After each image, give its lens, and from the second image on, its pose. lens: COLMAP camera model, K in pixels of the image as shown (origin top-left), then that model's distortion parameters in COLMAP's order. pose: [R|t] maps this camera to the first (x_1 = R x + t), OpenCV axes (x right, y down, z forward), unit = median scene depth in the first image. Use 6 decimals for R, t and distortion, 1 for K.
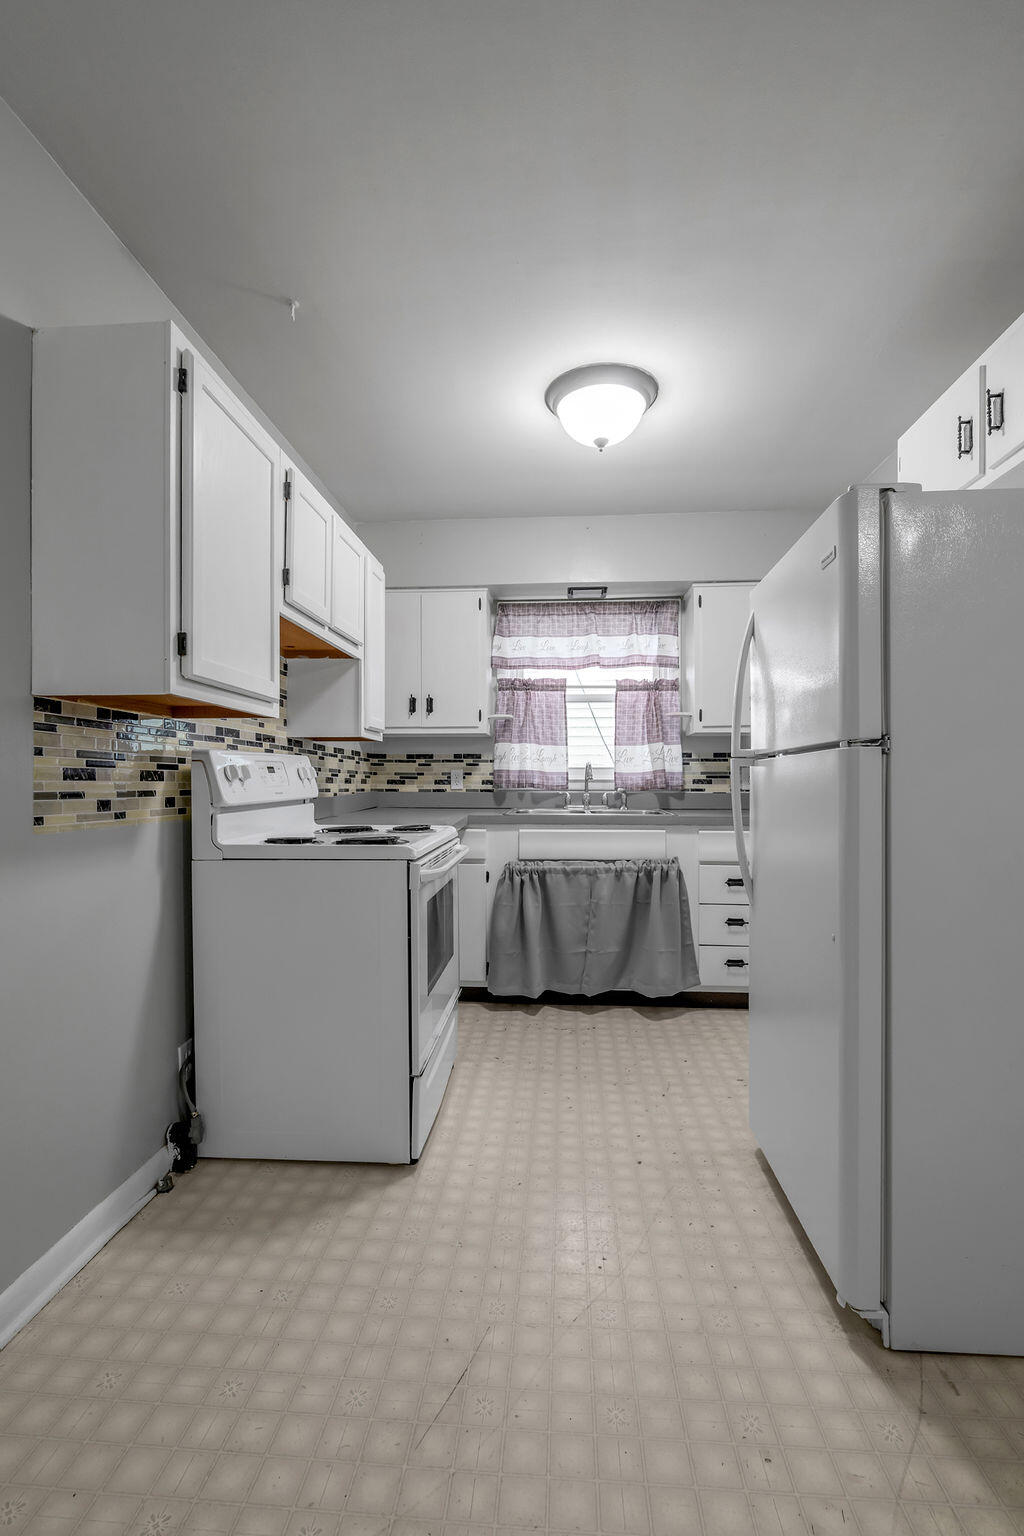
lens RADIAL K [[686.6, 0, 517.4], [0, 686.6, 785.9], [0, 0, 1]] dist [-0.003103, -0.000361]
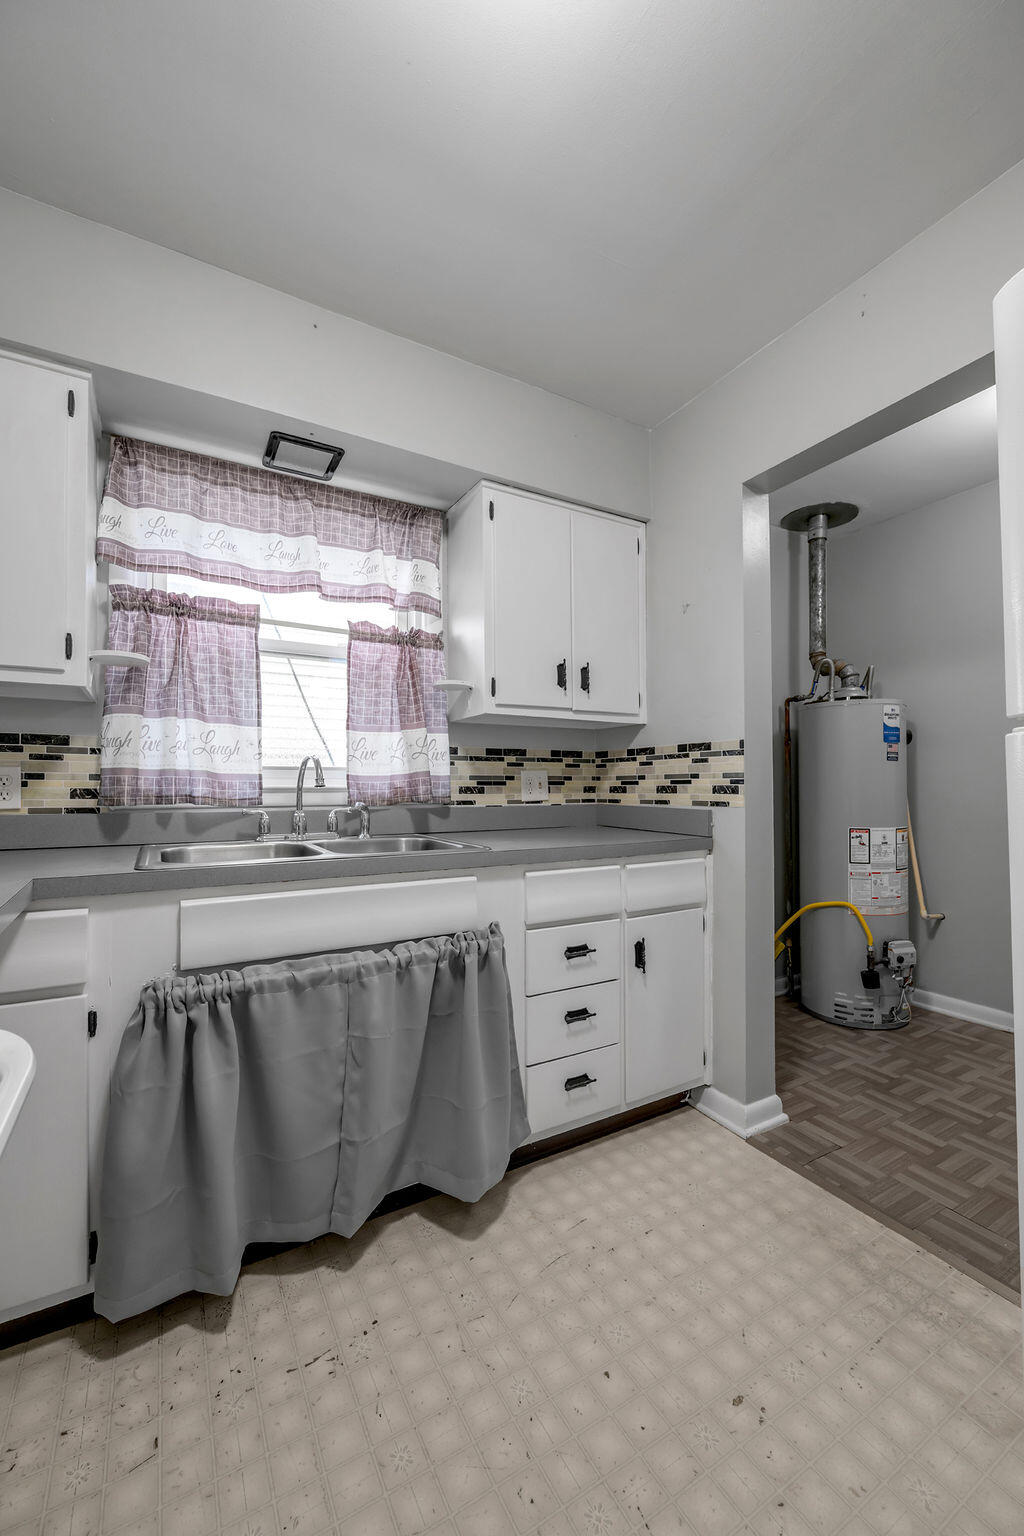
lens RADIAL K [[607.6, 0, 512.1], [0, 607.6, 780.3], [0, 0, 1]] dist [-0.006790, -0.000257]
pose [[0.829075, 0.003848, 0.559124, -0.038591], [0.009650, 0.999729, -0.021188, -0.003424], [-0.559054, 0.022962, 0.828813, 0.565925]]
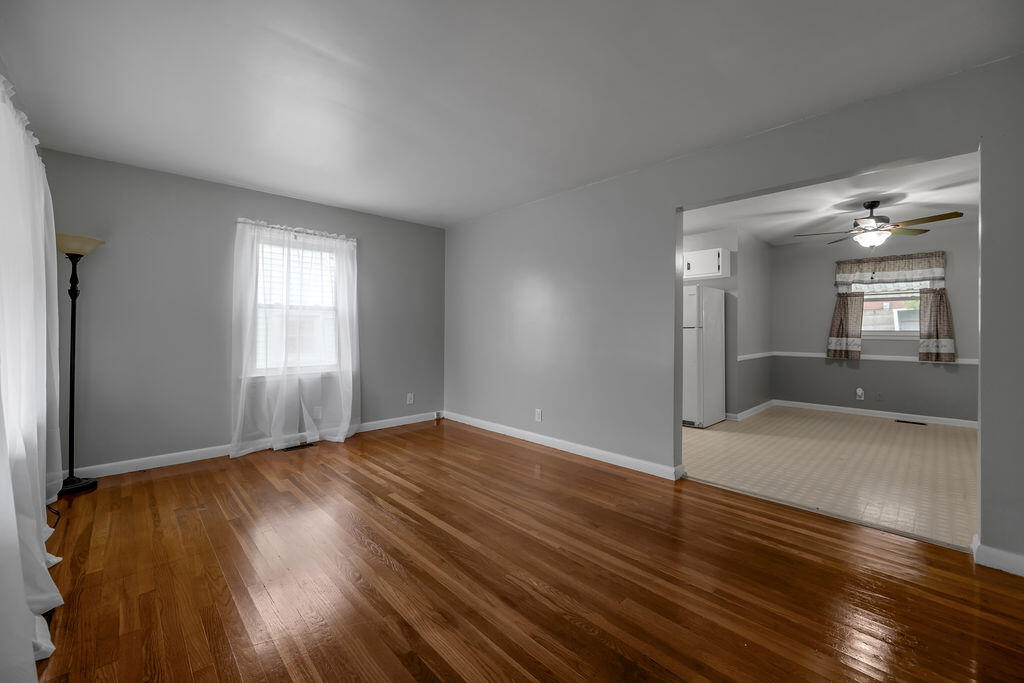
lens RADIAL K [[411.8, 0, 509.8], [0, 411.8, 330.1], [0, 0, 1]] dist [-0.001043, -0.000055]
pose [[0.674633, 0.005192, 0.738135, -1.351133], [0.004944, 0.999921, -0.011552, -0.002504], [-0.738137, 0.011442, 0.674554, -0.079151]]
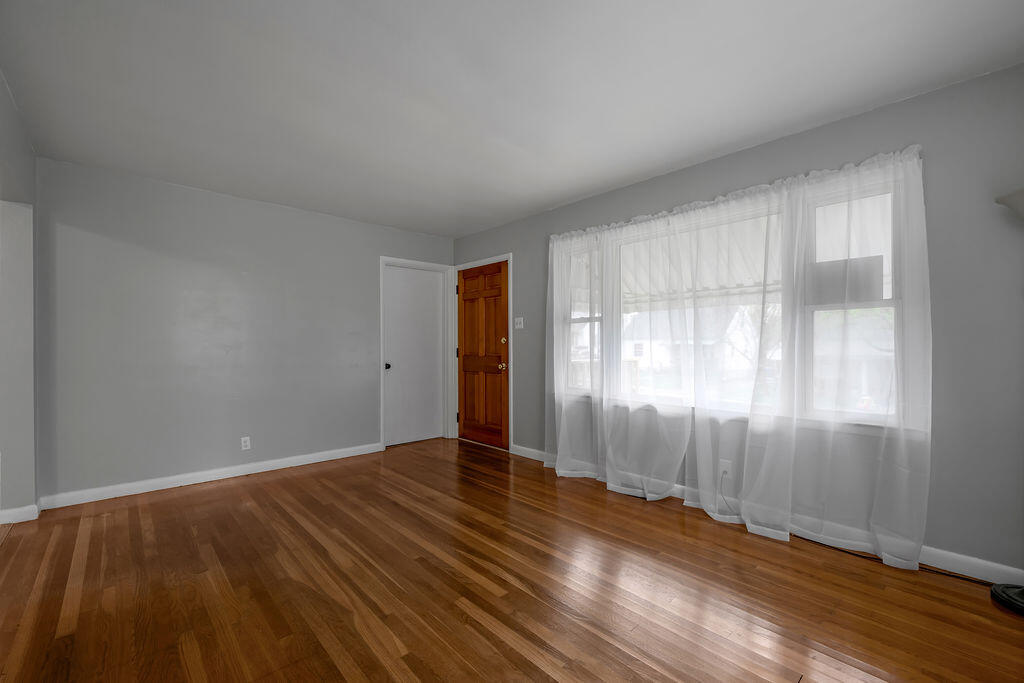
lens RADIAL K [[435.2, 0, 519.4], [0, 435.2, 347.3], [0, 0, 1]] dist [-0.000478, 0.000118]
pose [[-0.675622, 0.000613, -0.737248, -0.430146], [-0.011095, 0.999878, 0.011000, -0.017679], [0.737165, 0.015612, -0.675533, 1.136695]]
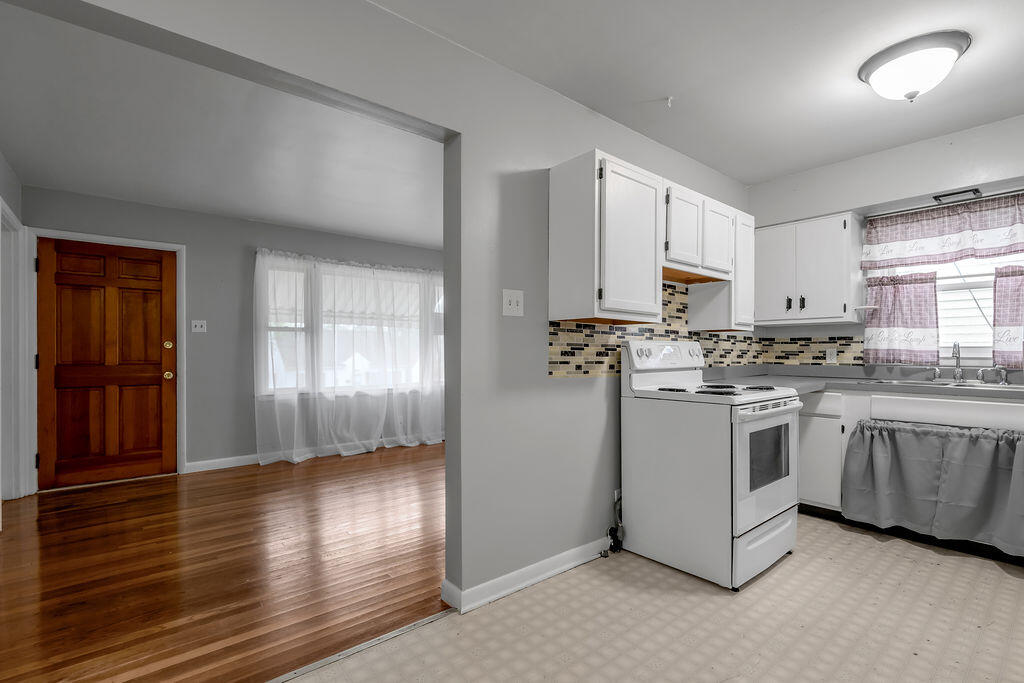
lens RADIAL K [[476.2, 0, 515.3], [0, 476.2, 351.5], [0, 0, 1]] dist [-0.004259, -0.000006]
pose [[0.694751, 0.000788, -0.719250, 0.181886], [-0.011137, 0.999891, -0.009662, -0.002948], [0.719164, 0.014722, 0.694685, -0.106156]]
